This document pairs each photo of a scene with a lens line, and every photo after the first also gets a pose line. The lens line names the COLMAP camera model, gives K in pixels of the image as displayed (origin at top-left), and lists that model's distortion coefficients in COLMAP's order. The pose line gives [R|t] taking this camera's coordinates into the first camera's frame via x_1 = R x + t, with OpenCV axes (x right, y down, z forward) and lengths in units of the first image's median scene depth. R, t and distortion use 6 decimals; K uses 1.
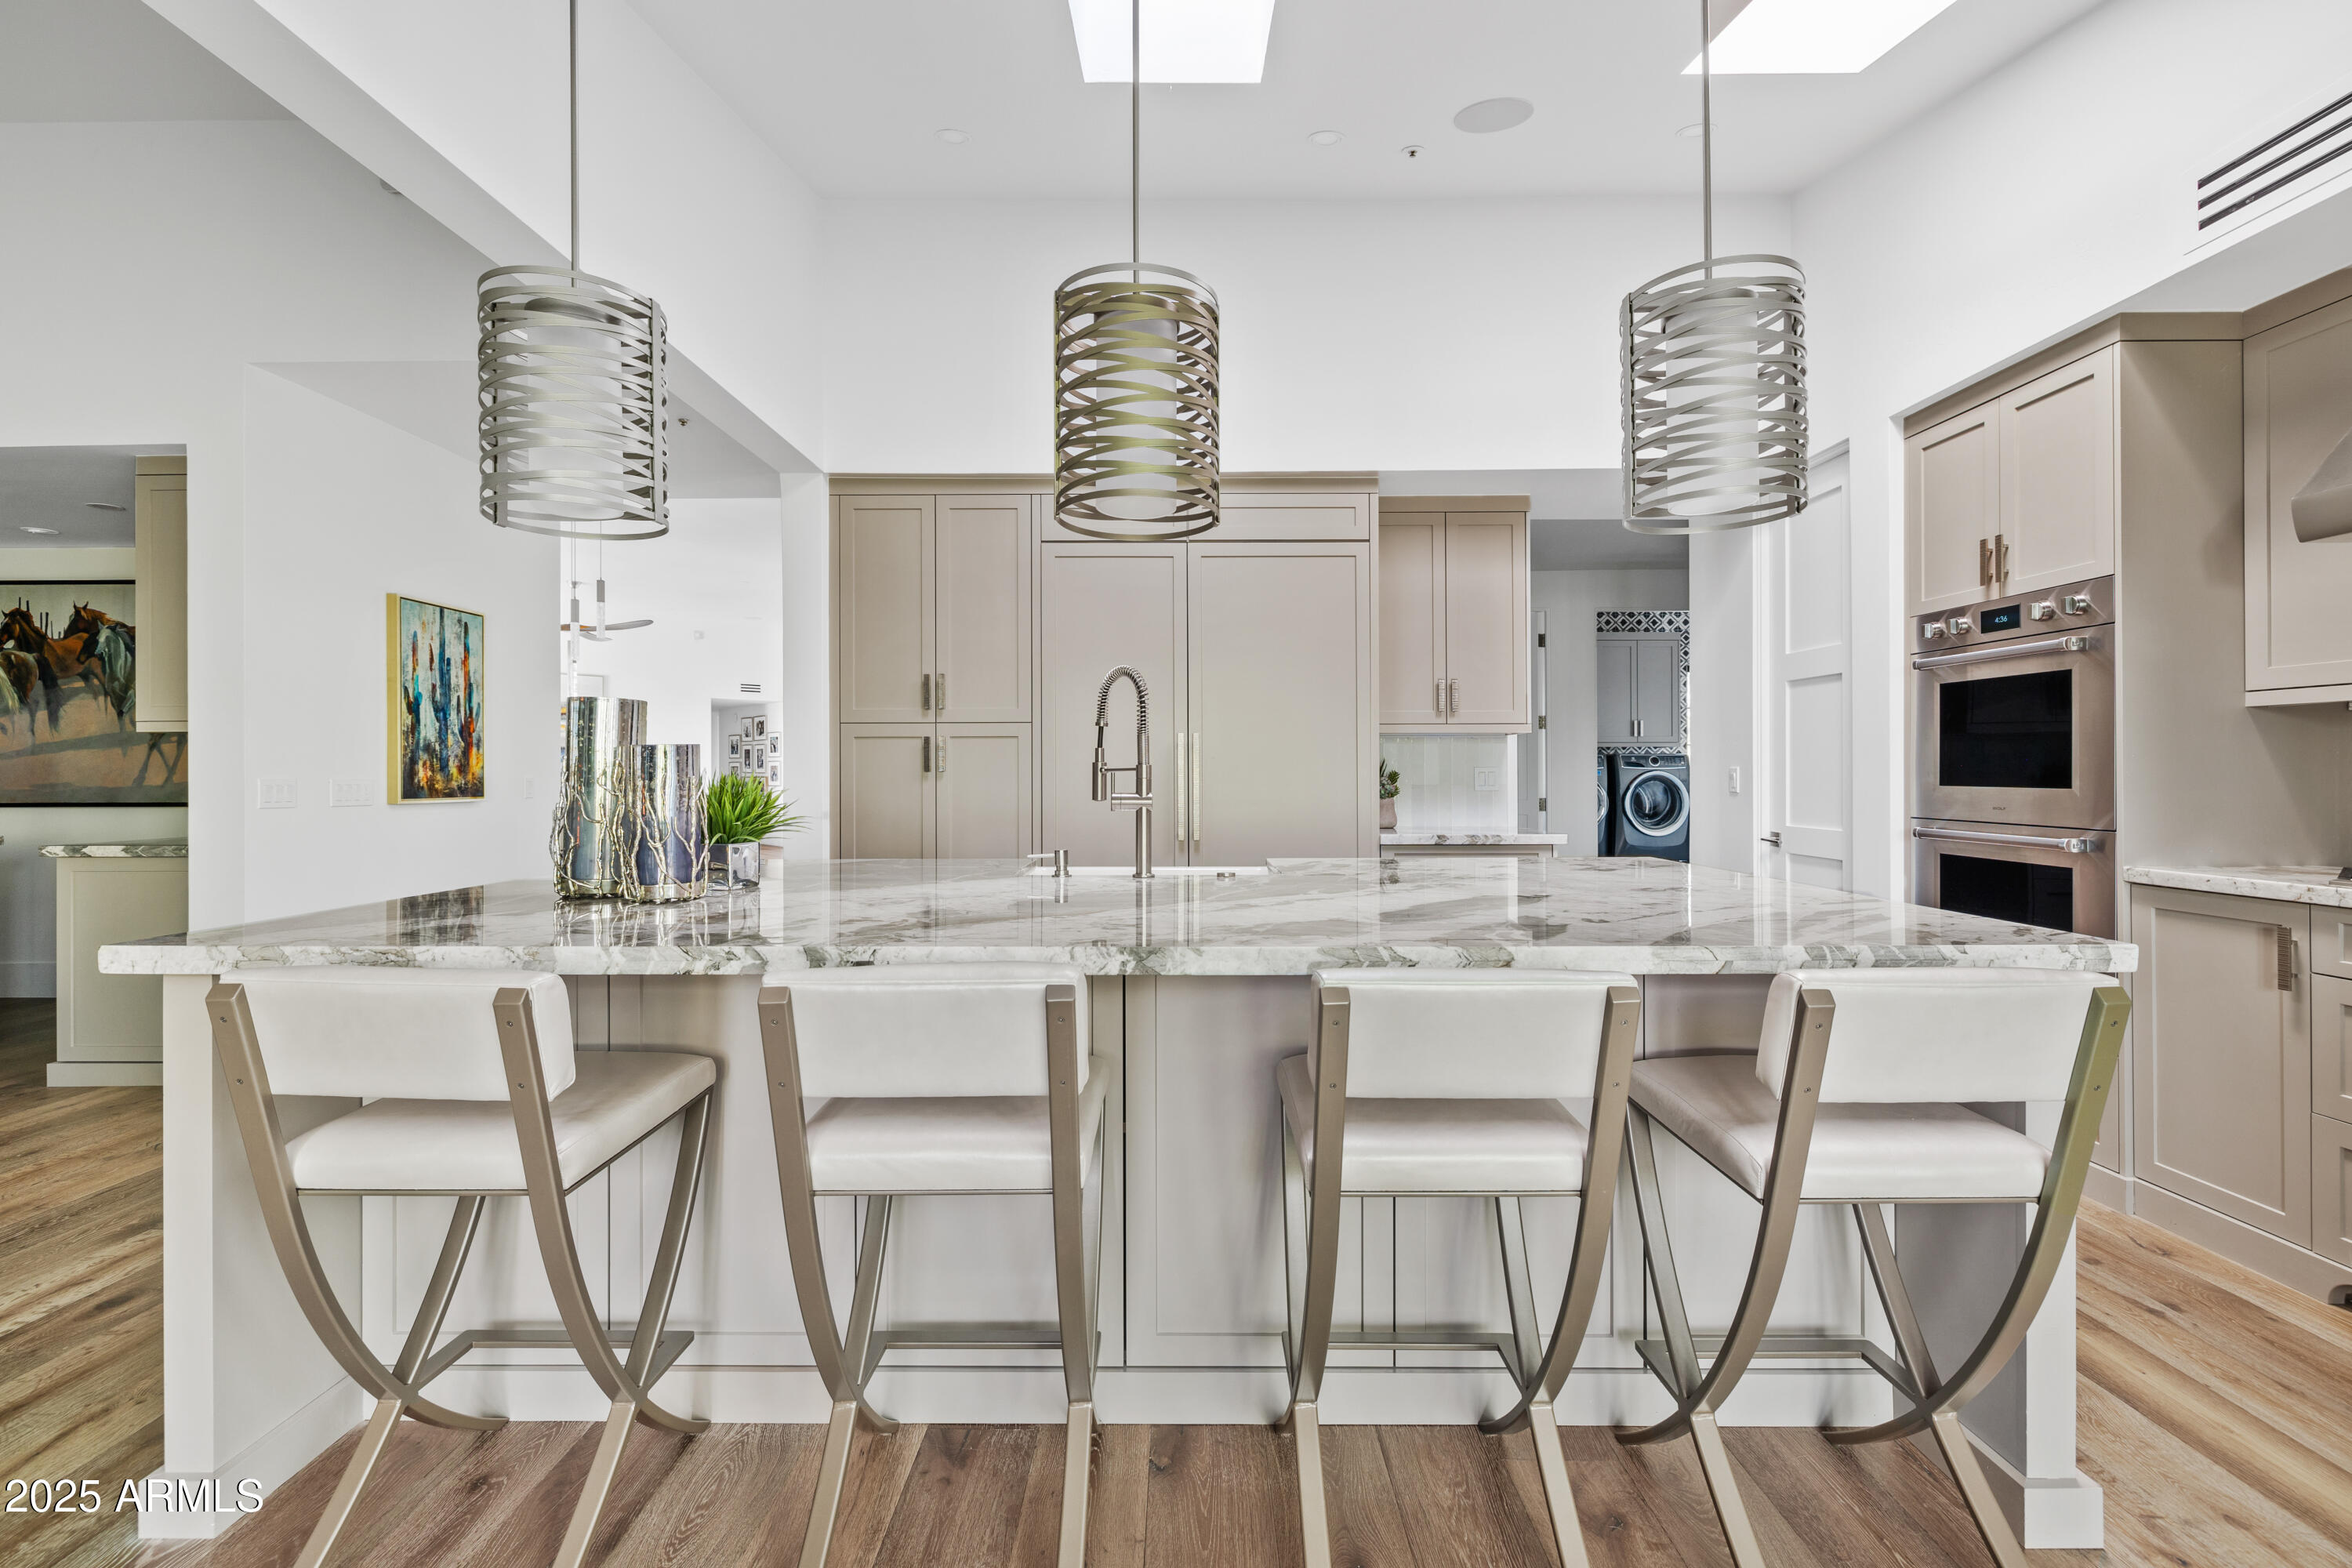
lens RADIAL K [[999.0, 0, 1173.3], [0, 999.0, 775.8], [0, 0, 1]] dist [-0.000881, -0.000176]
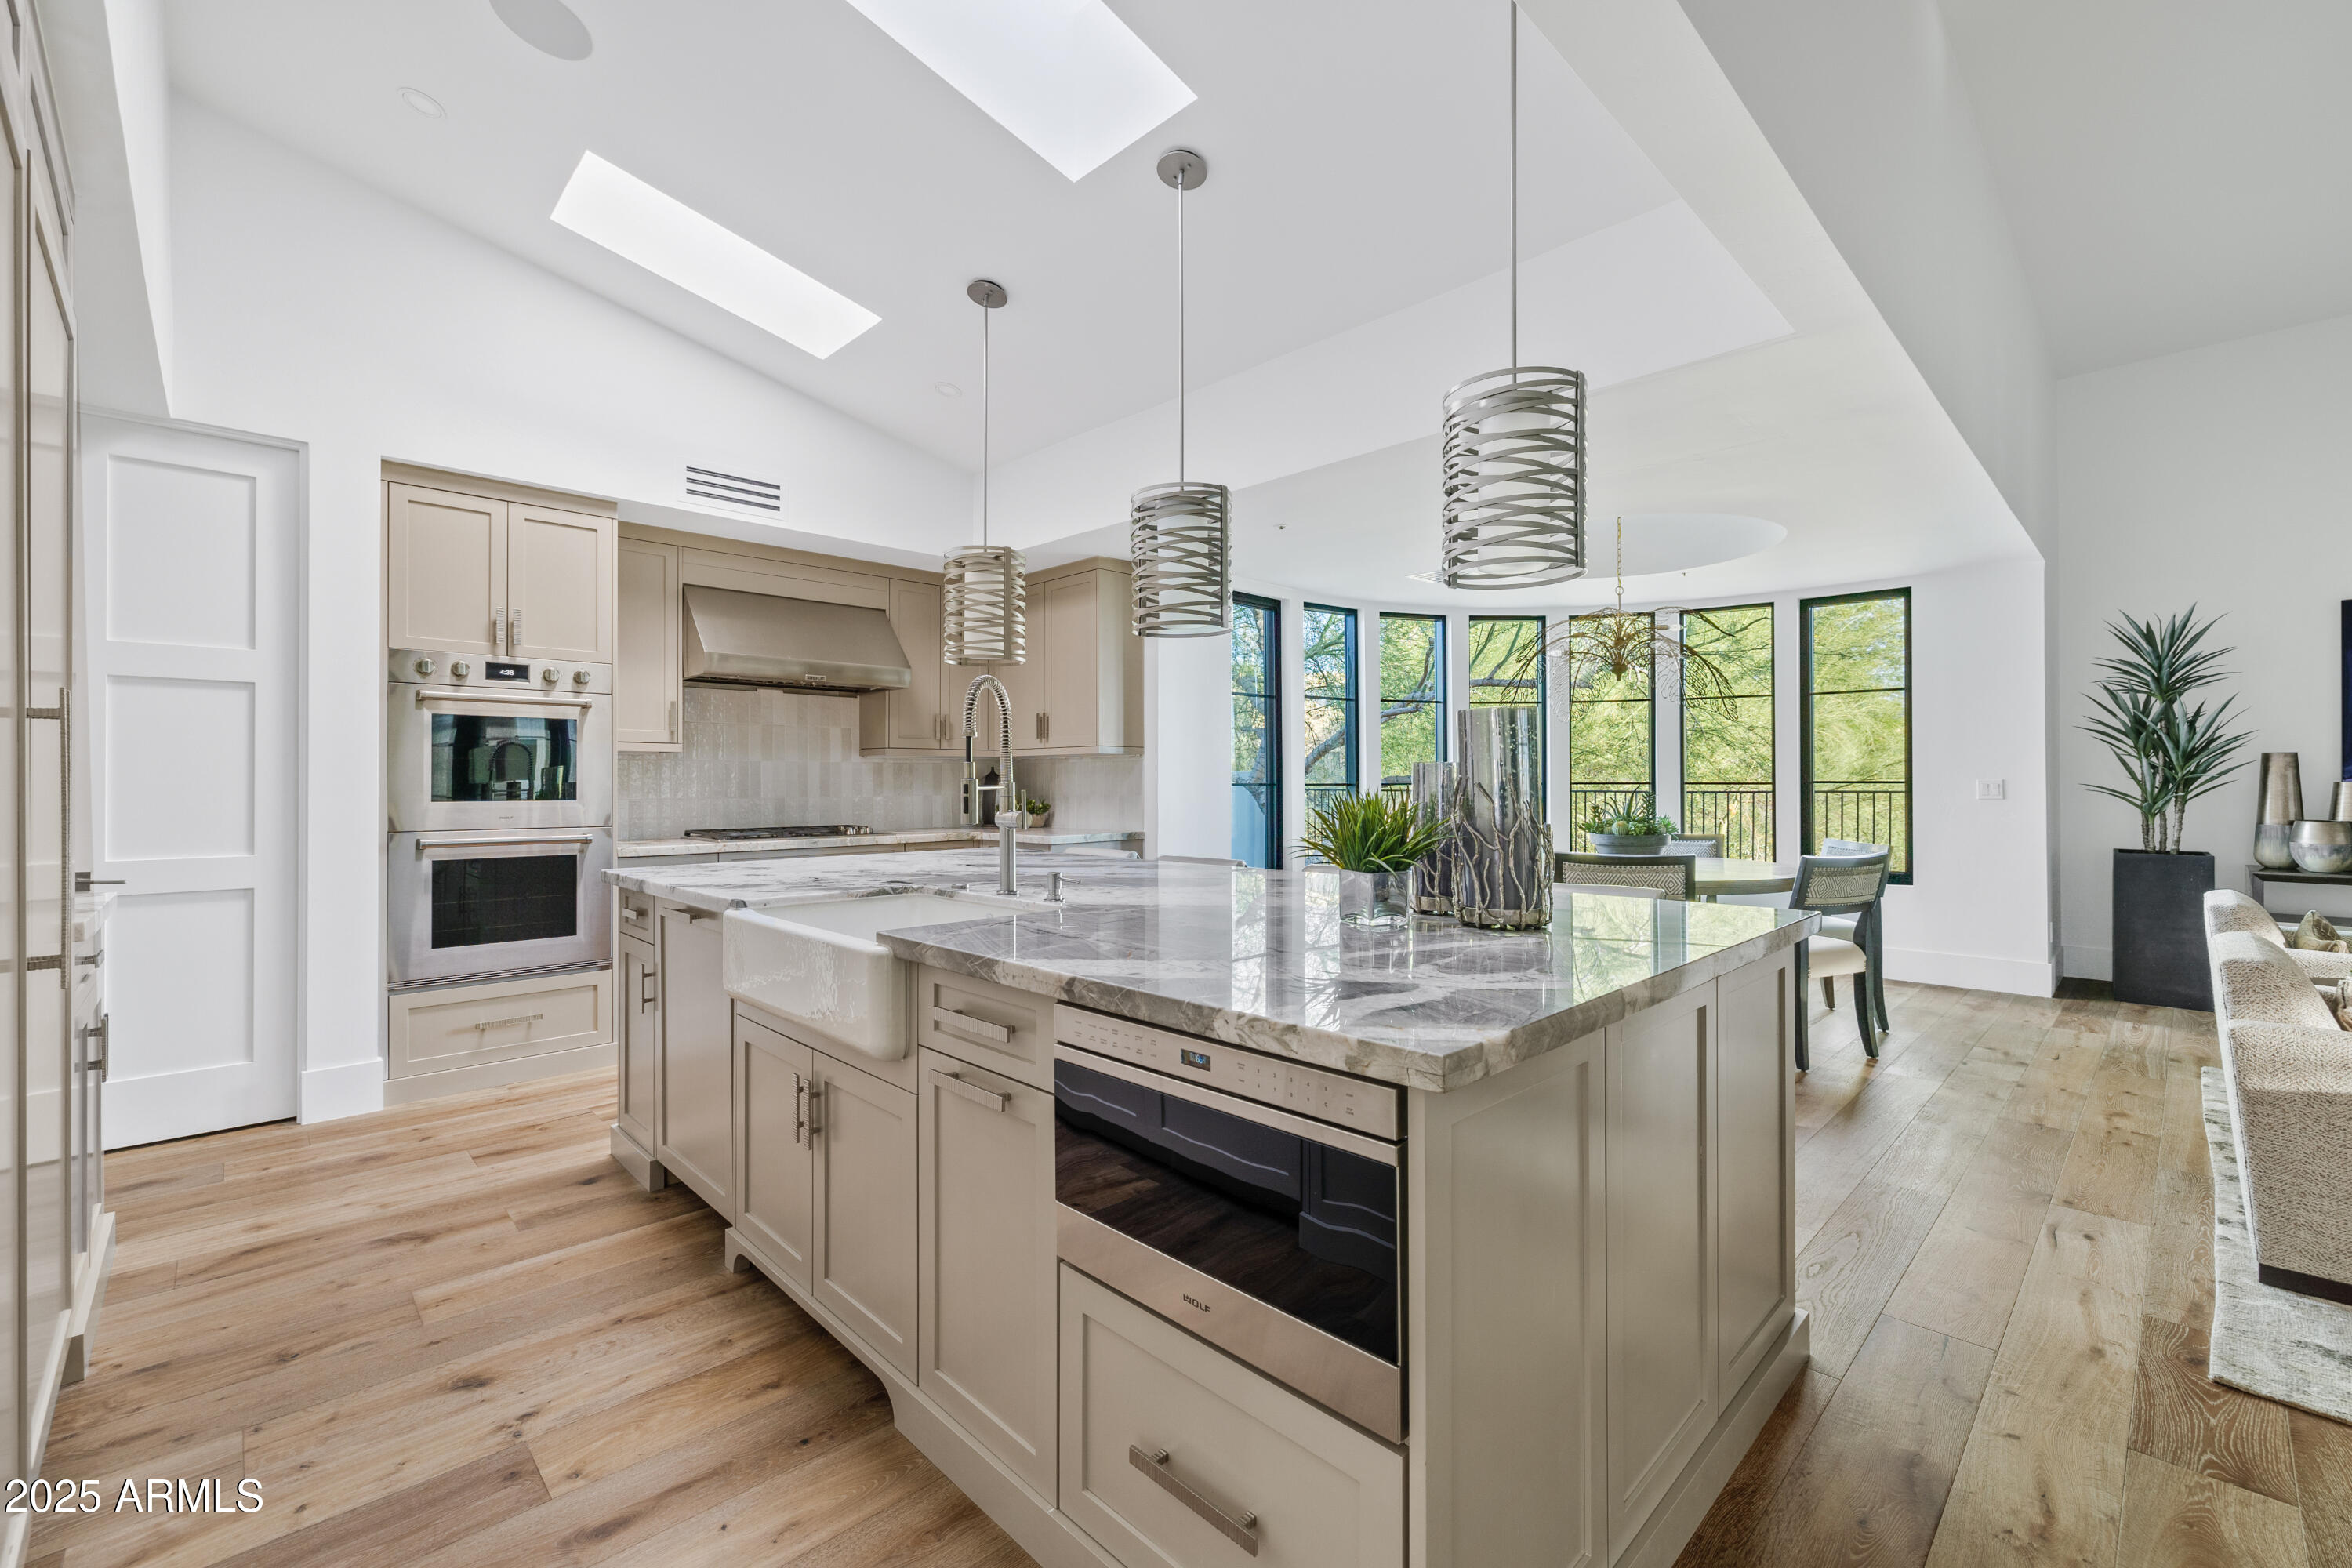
lens RADIAL K [[985.6, 0, 1169.4], [0, 985.6, 779.6], [0, 0, 1]] dist [-0.000837, 0.000629]
pose [[-0.699632, 0.006021, 0.714478, -0.703233], [0.007497, 0.999971, -0.001085, -0.008533], [-0.714464, 0.004597, -0.699657, 1.298145]]
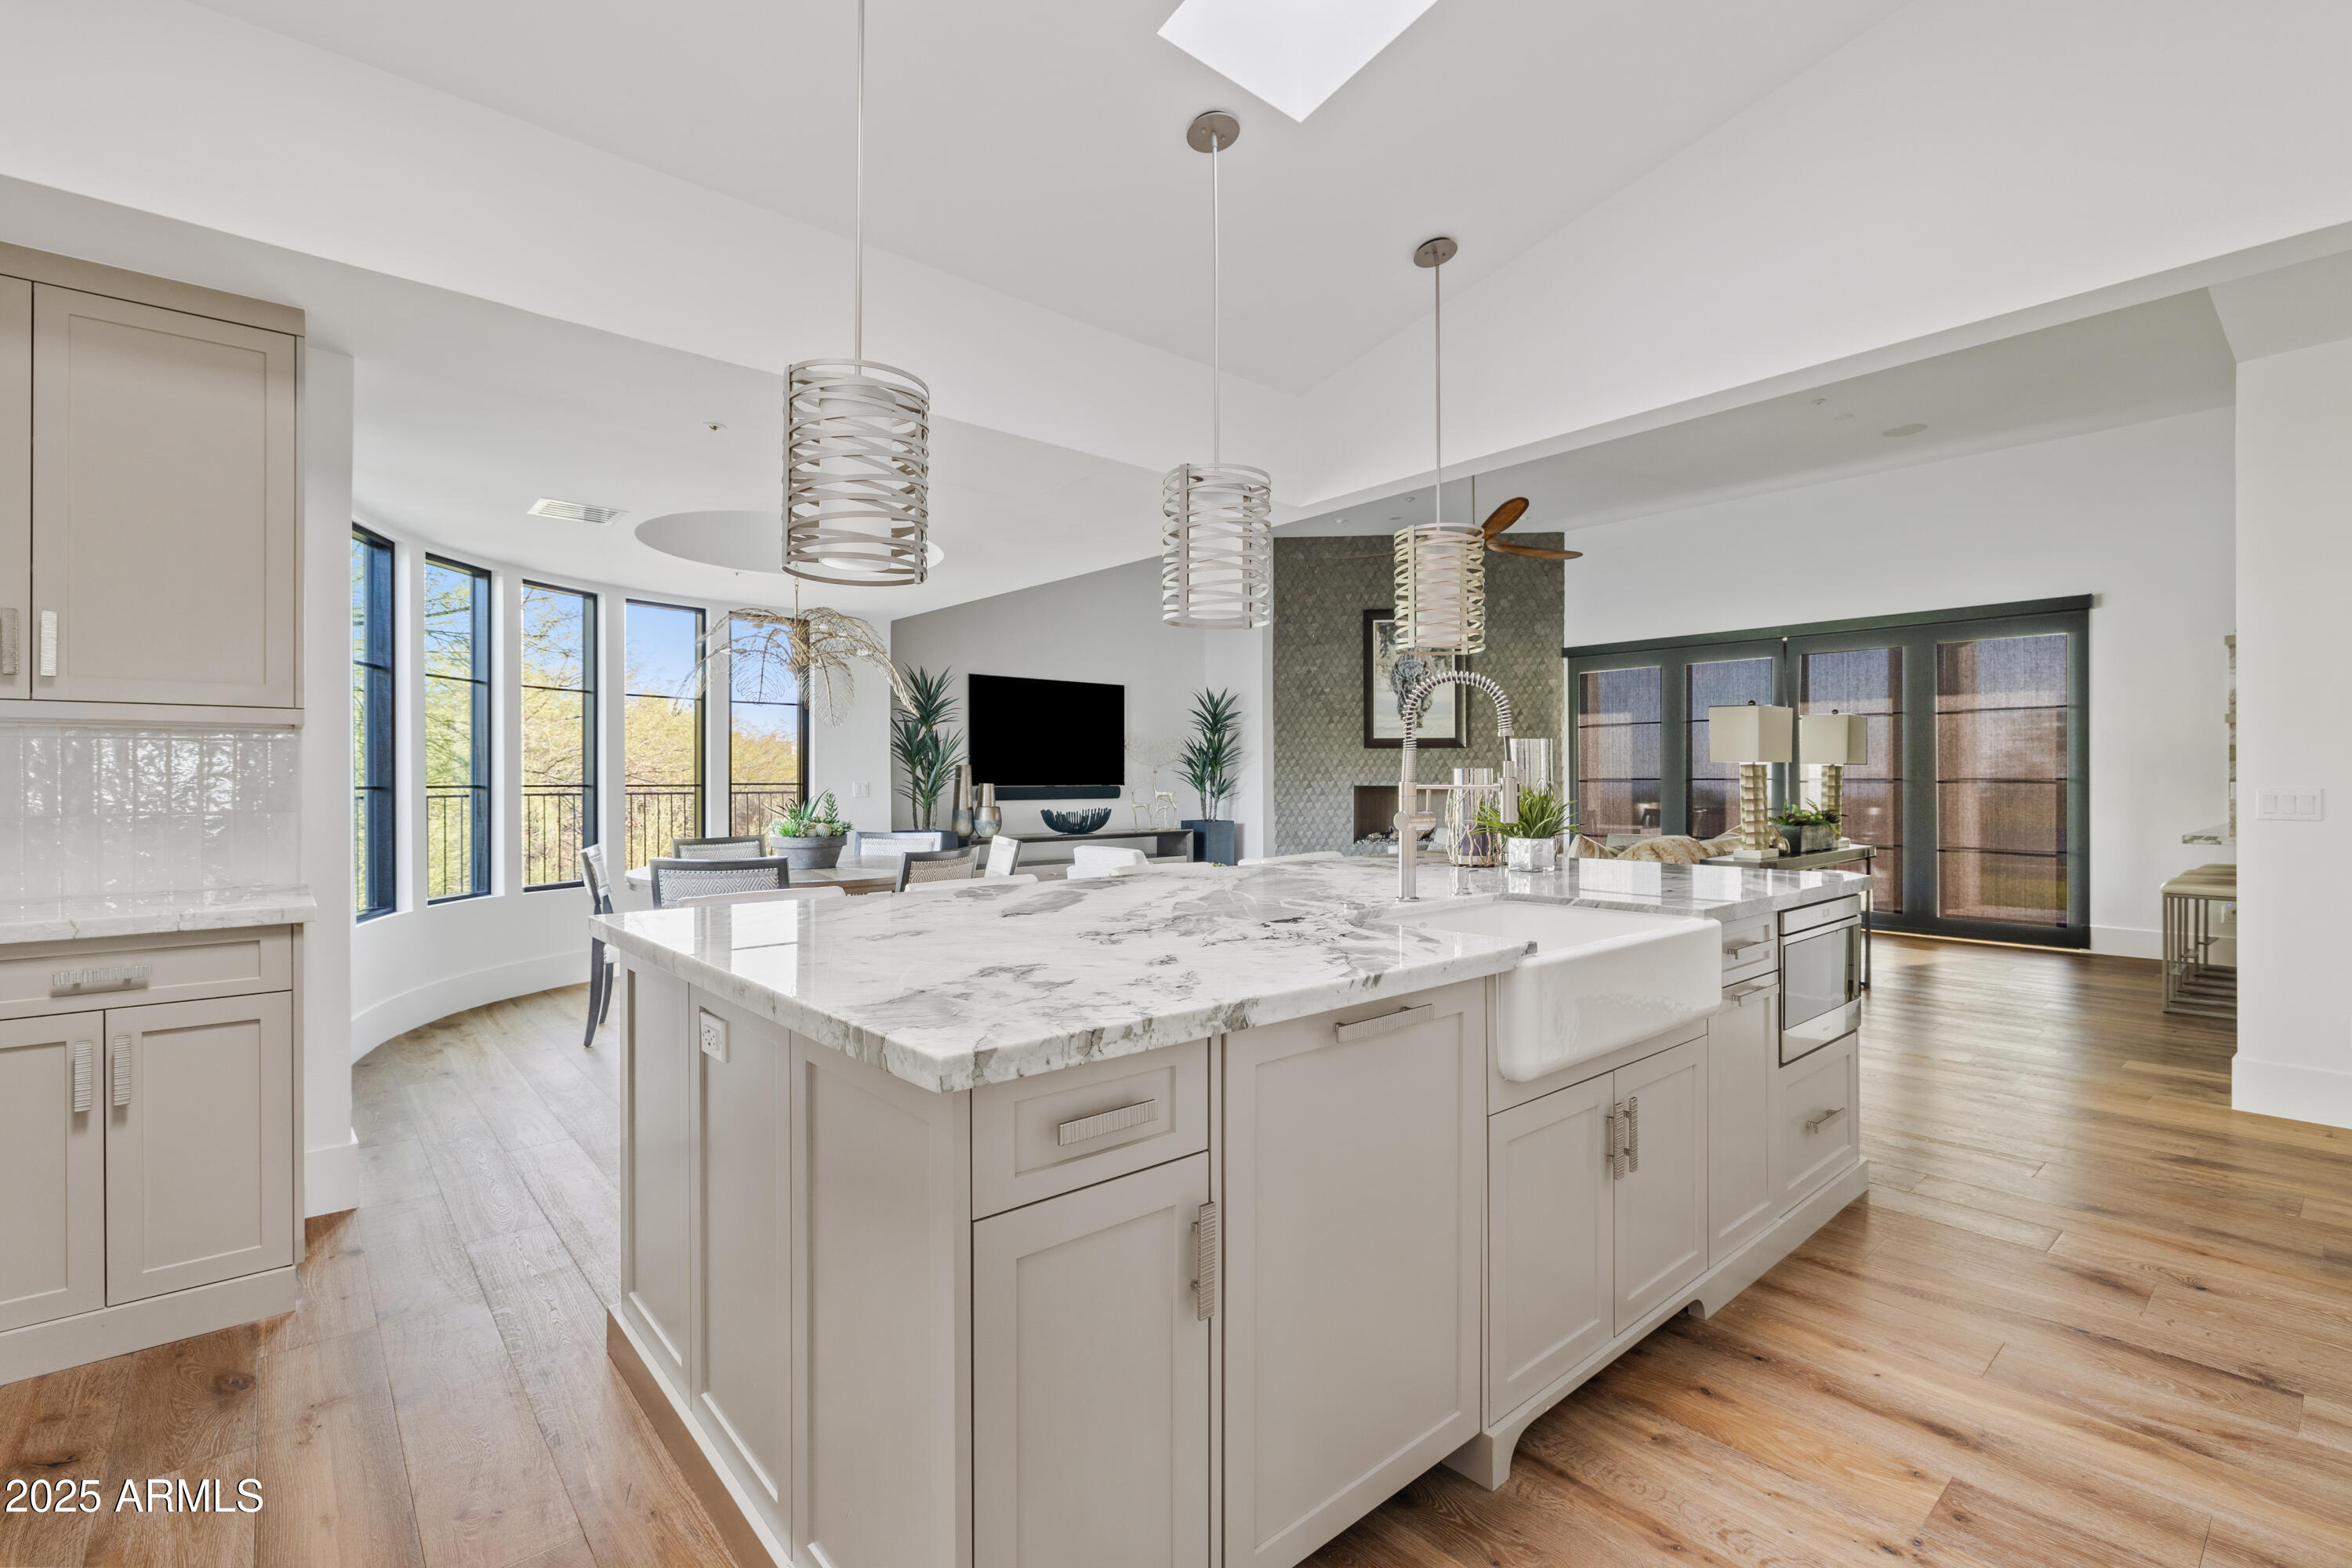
lens RADIAL K [[1055.5, 0, 1181.7], [0, 1055.5, 778.4], [0, 0, 1]] dist [-0.001762, -0.000257]
pose [[-0.746464, 0.005459, -0.665403, 0.656181], [0.003181, 0.999984, 0.004635, -0.014291], [0.665418, 0.001343, -0.746470, 1.317542]]
